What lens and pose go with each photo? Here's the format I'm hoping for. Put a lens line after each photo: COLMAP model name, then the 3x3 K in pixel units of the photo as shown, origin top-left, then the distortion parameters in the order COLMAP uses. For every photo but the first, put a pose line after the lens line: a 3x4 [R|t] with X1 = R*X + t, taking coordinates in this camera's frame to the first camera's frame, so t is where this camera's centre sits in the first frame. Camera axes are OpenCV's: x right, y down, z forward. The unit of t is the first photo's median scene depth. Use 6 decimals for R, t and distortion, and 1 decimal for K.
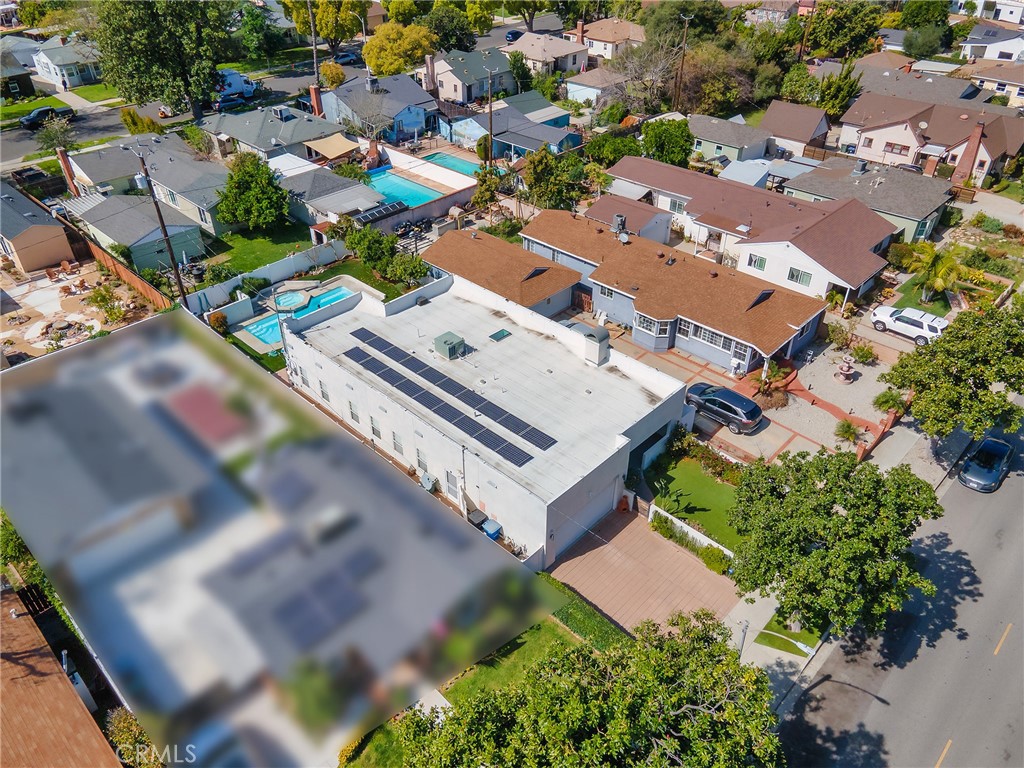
lens RADIAL K [[750.9, 0, 508.8], [0, 750.9, 364.8], [0, 0, 1]] dist [0.004778, 0.089322]
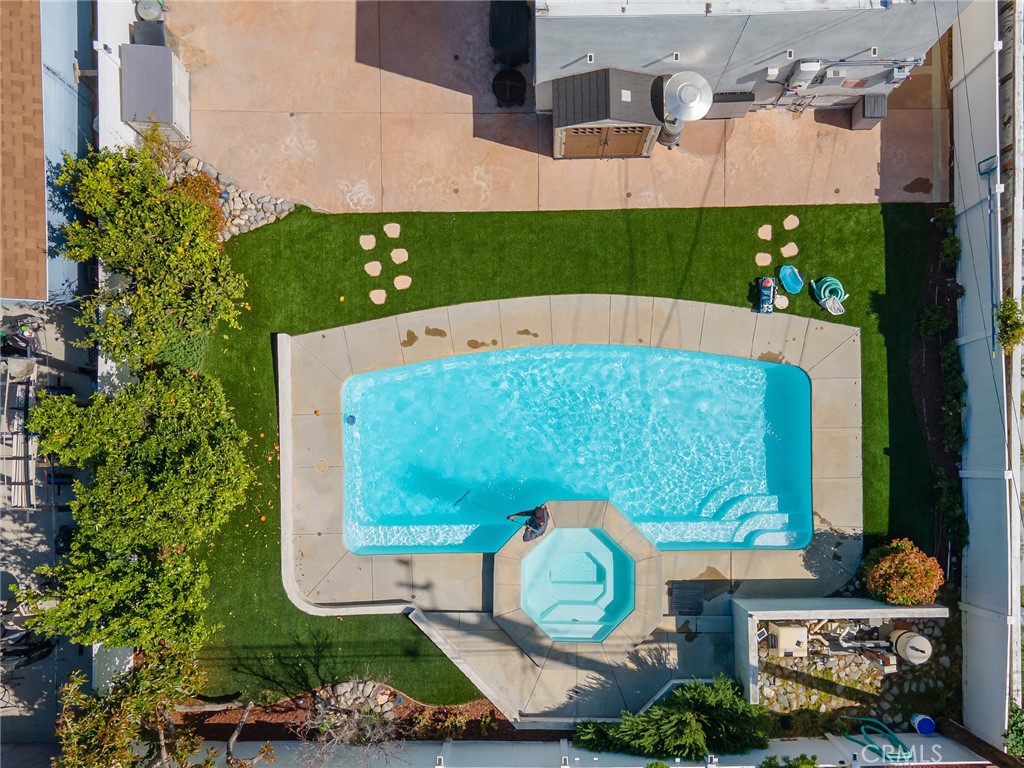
lens RADIAL K [[740.7, 0, 507.8], [0, 740.7, 382.1], [0, 0, 1]] dist [0.030049, 0.027068]
pose [[-0.704400, -0.709800, -0.001850, -0.264221], [0.414611, -0.413569, 0.810592, -0.306348], [-0.576123, 0.570214, 0.585609, 0.967665]]
